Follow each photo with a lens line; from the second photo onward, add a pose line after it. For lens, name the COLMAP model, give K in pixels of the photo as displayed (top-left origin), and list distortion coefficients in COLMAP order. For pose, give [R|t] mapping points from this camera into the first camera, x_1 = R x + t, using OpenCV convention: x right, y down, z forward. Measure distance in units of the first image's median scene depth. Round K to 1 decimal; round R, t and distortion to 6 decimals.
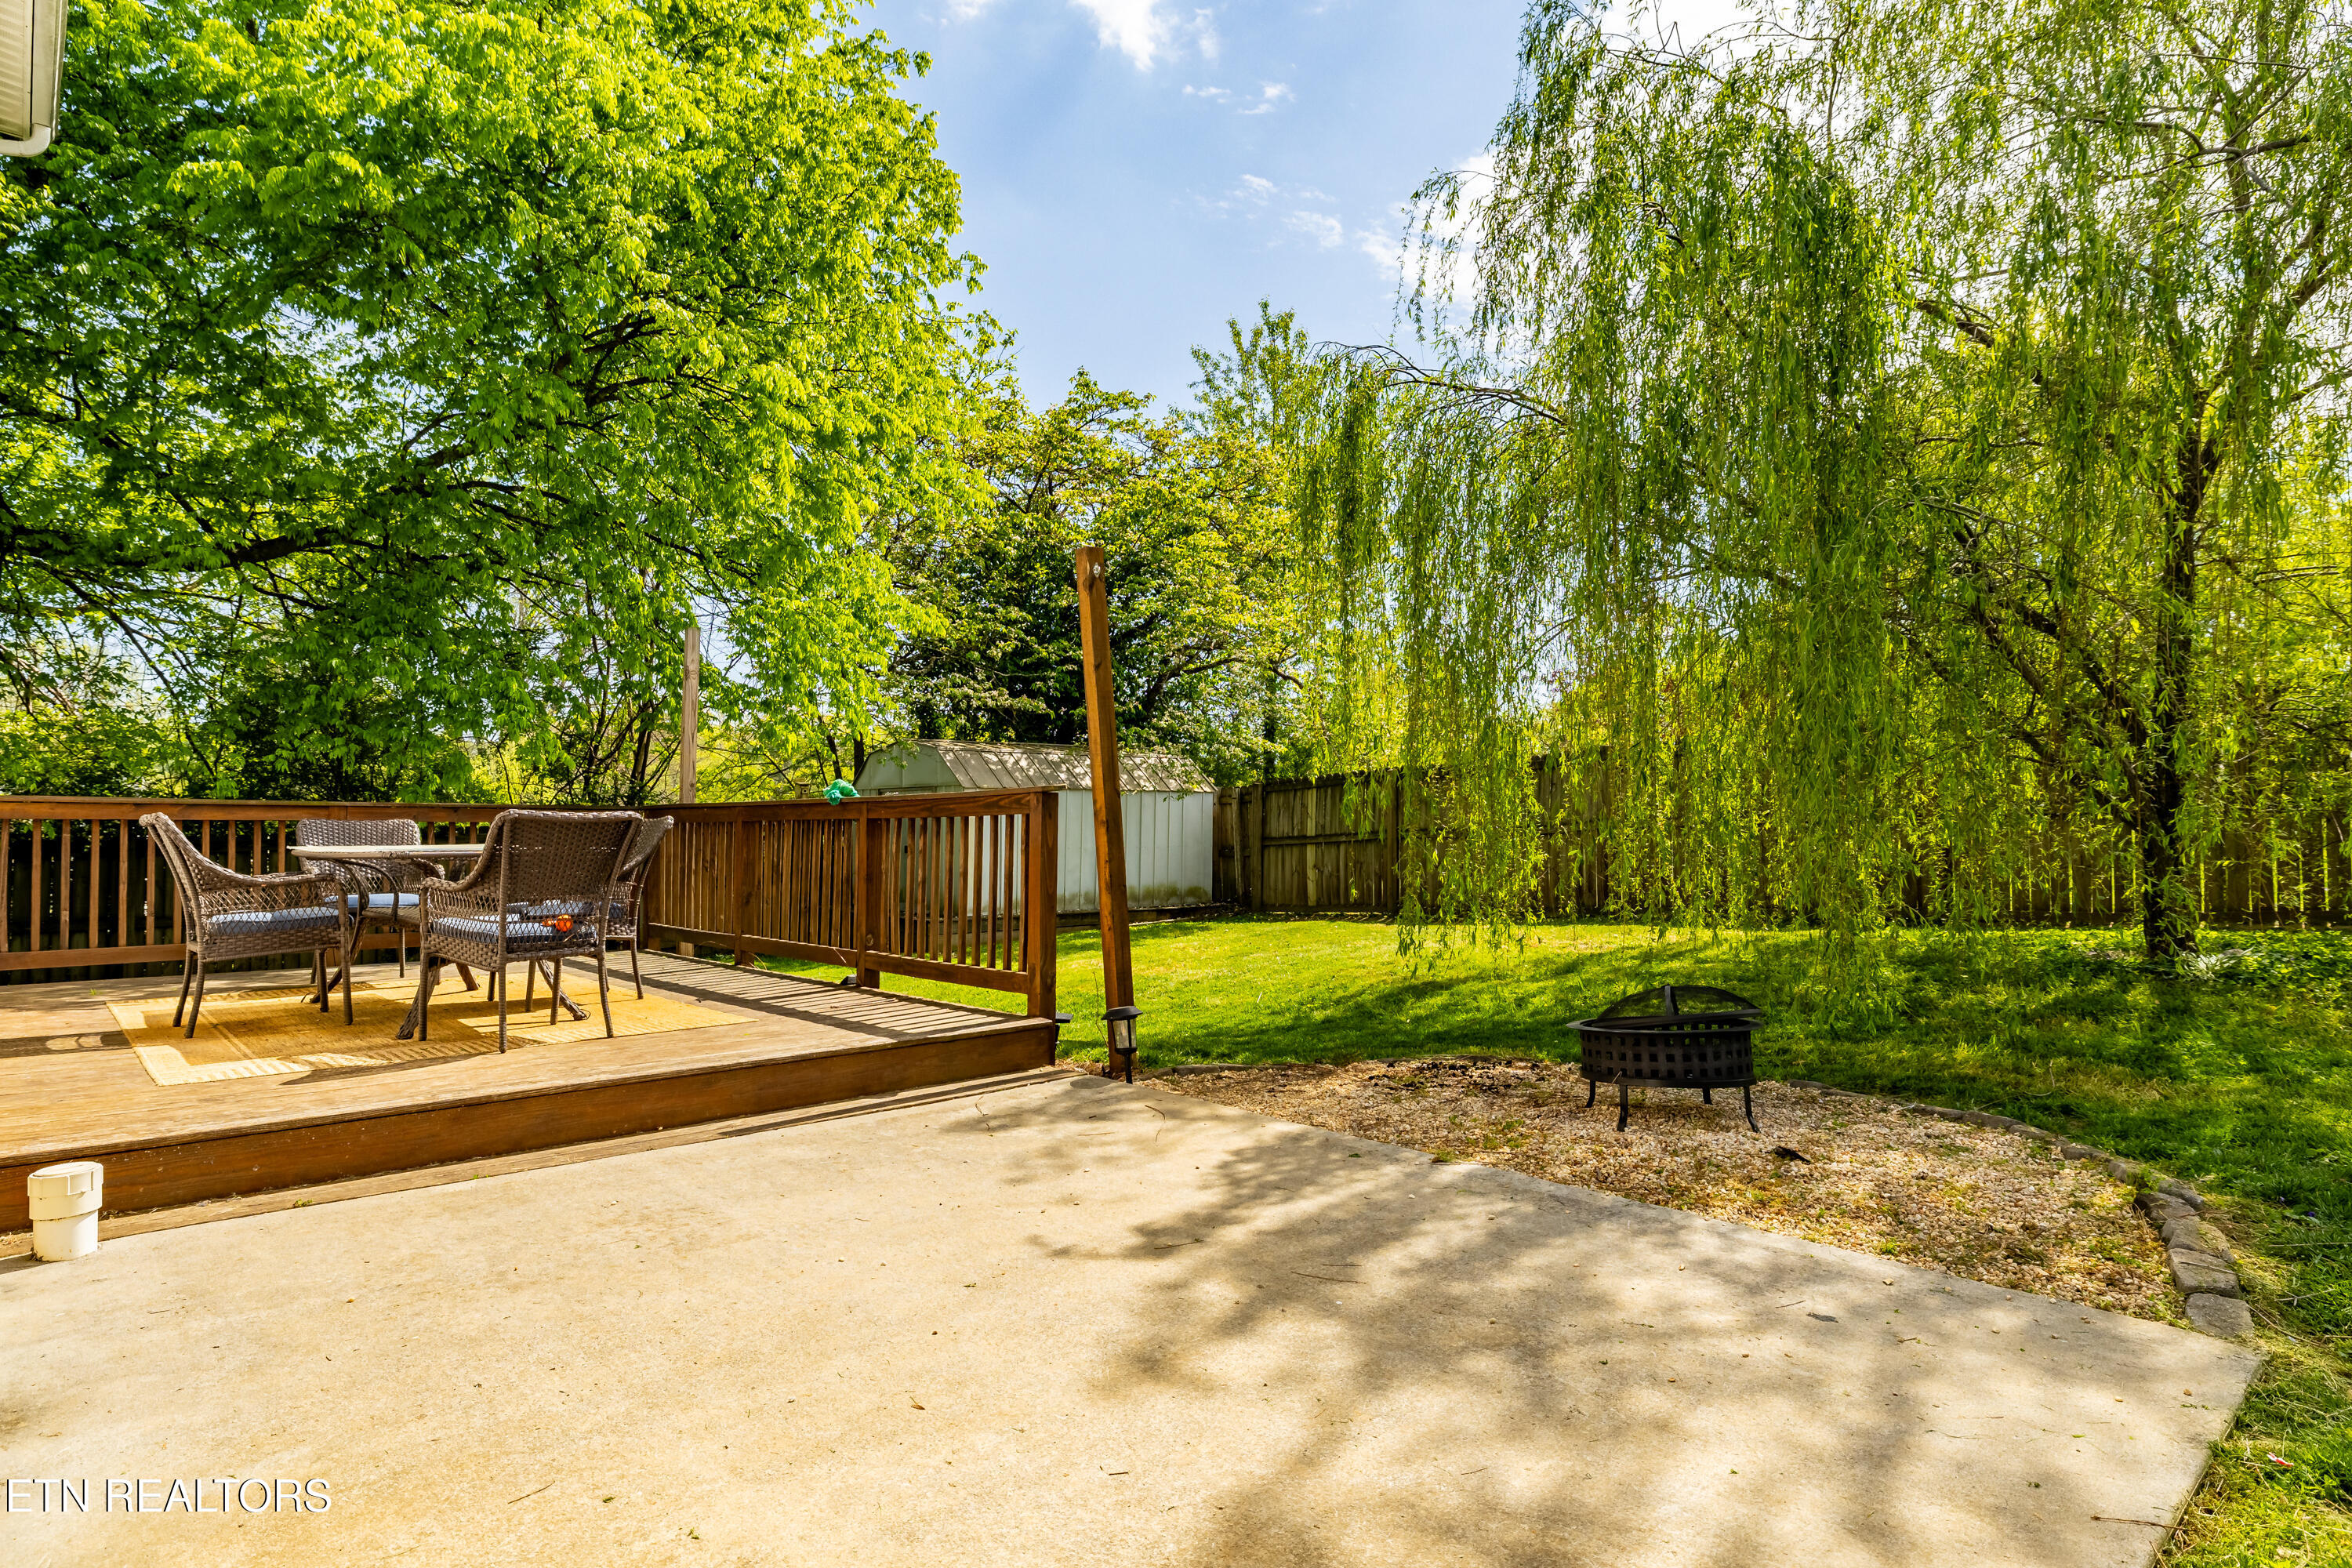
lens RADIAL K [[1259.5, 0, 1174.1], [0, 1259.5, 811.7], [0, 0, 1]] dist [-0.001063, 0.001086]
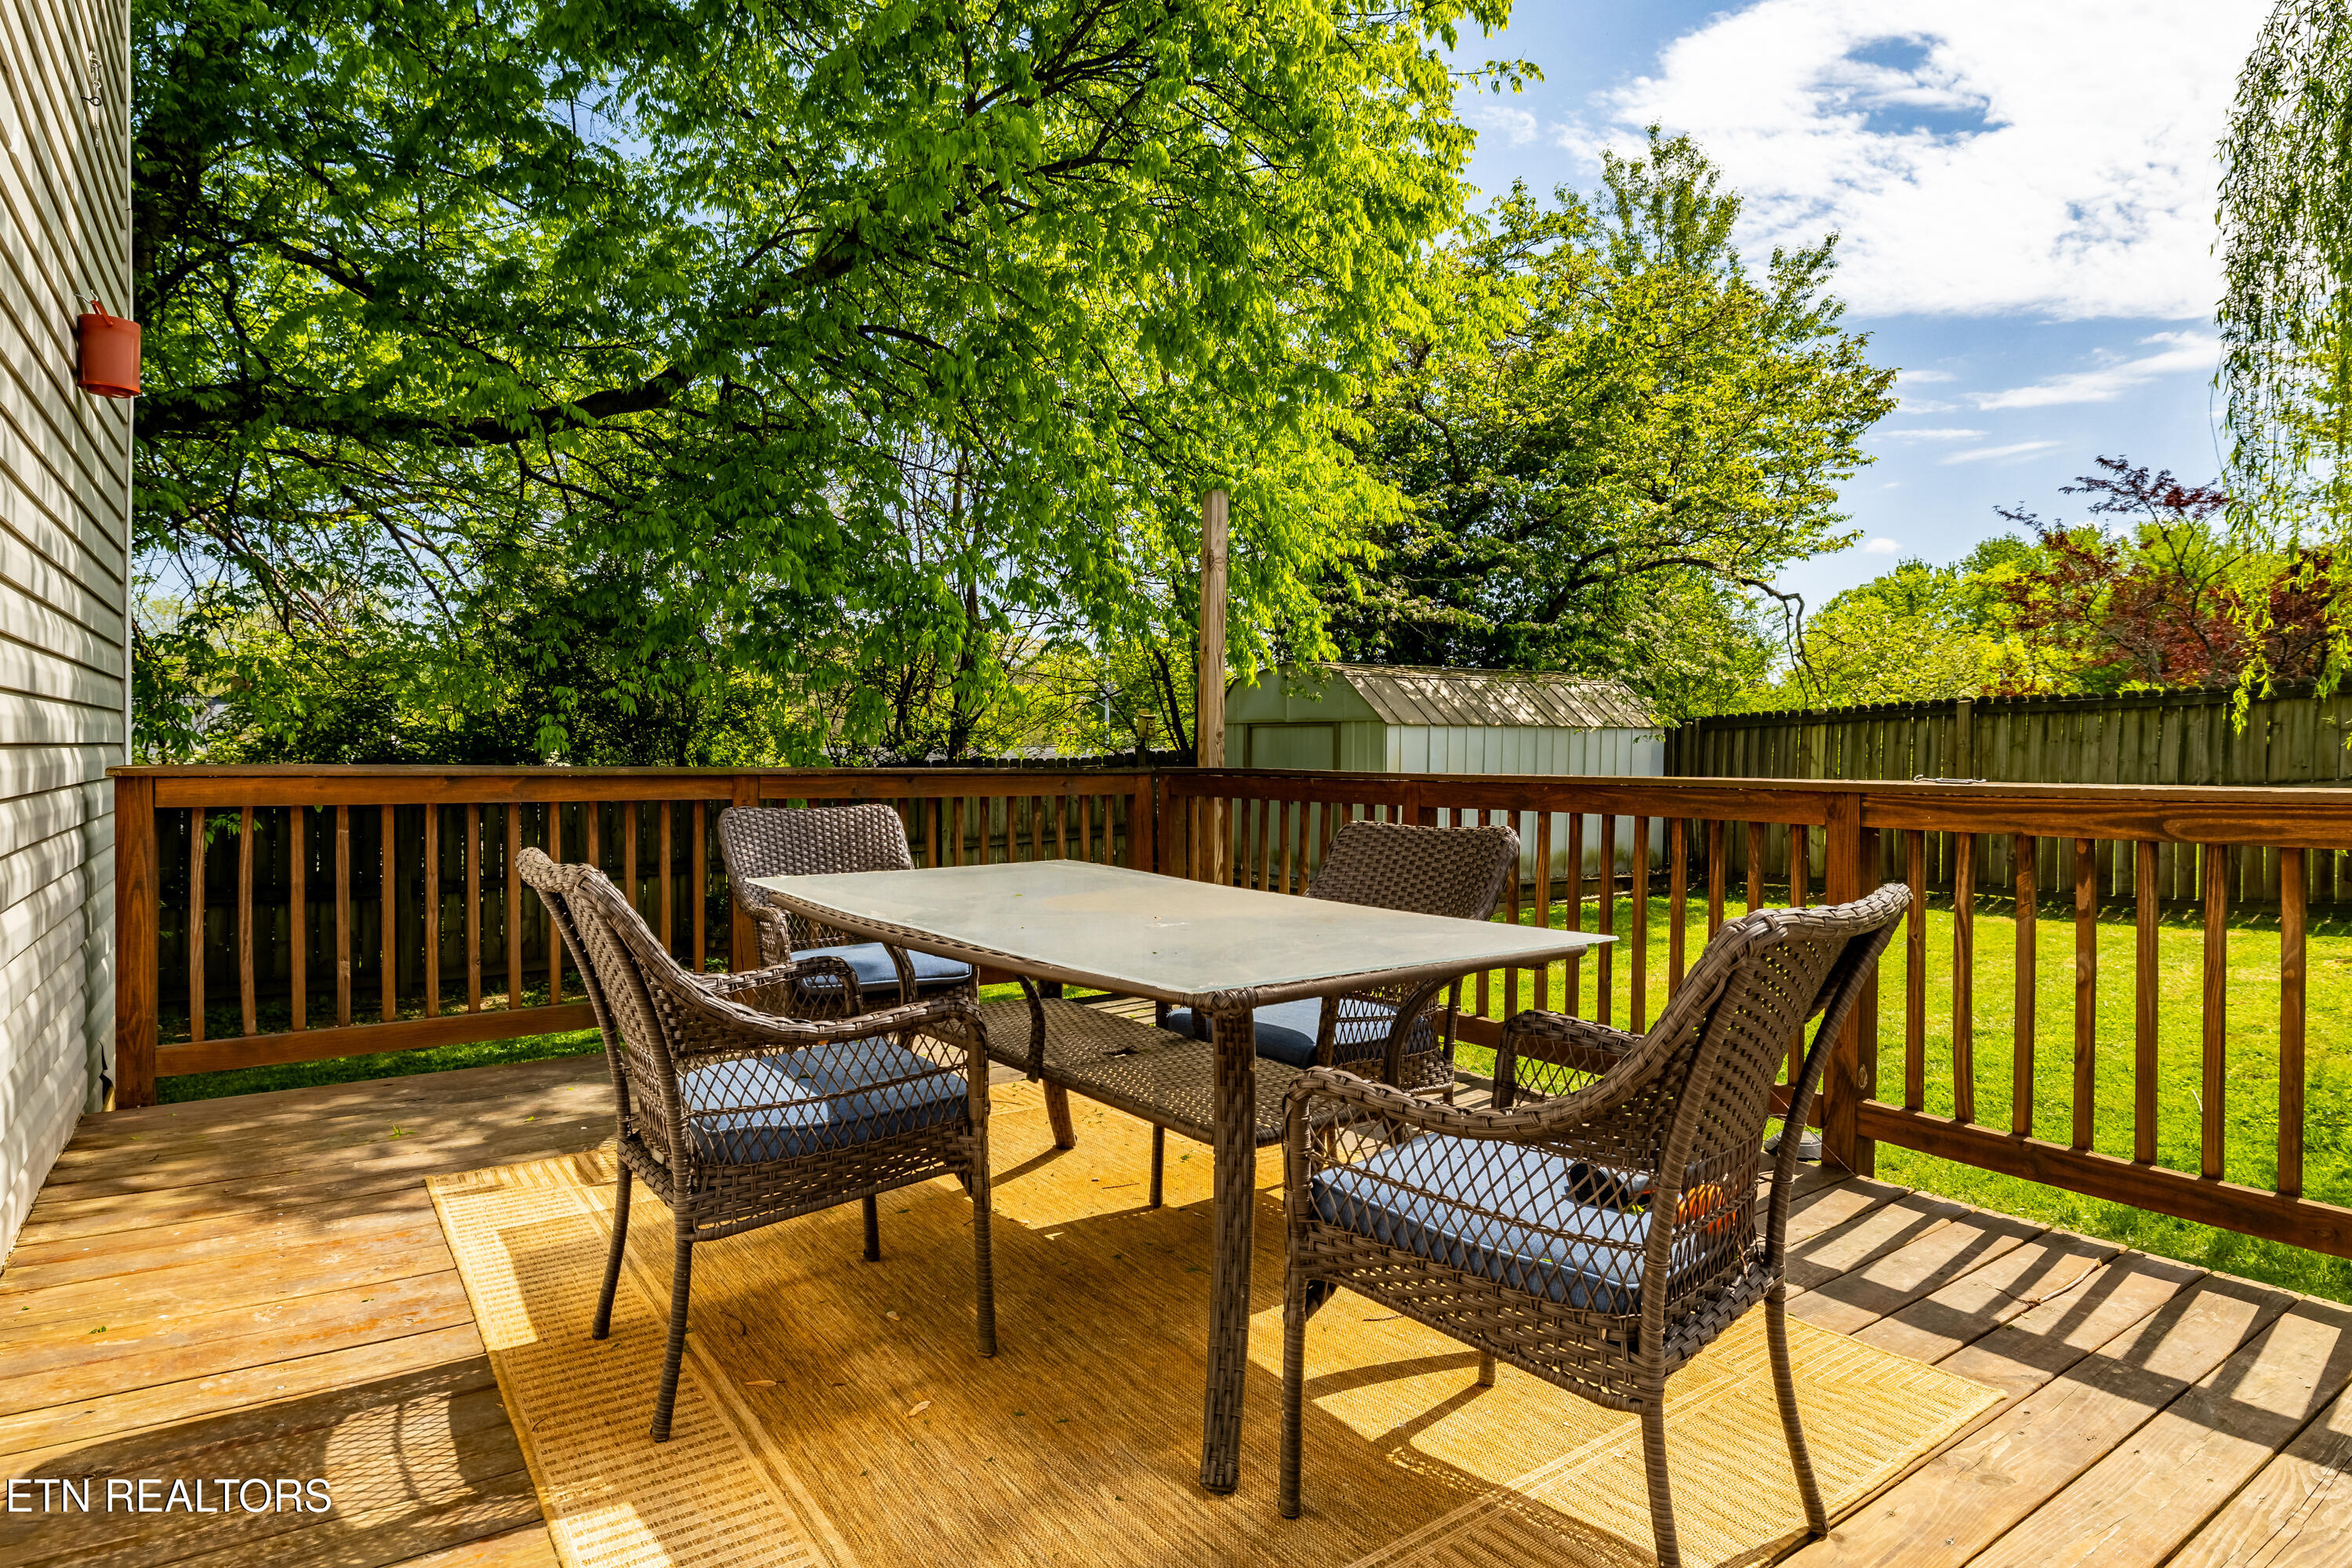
lens RADIAL K [[1228.8, 0, 1176.0], [0, 1228.8, 784.0], [0, 0, 1]] dist [-0.000854, -0.000232]
pose [[0.993217, 0.008334, -0.115977, -0.222874], [-0.003513, 0.999123, 0.041714, -0.014488], [0.116223, -0.041024, 0.992376, 0.249131]]
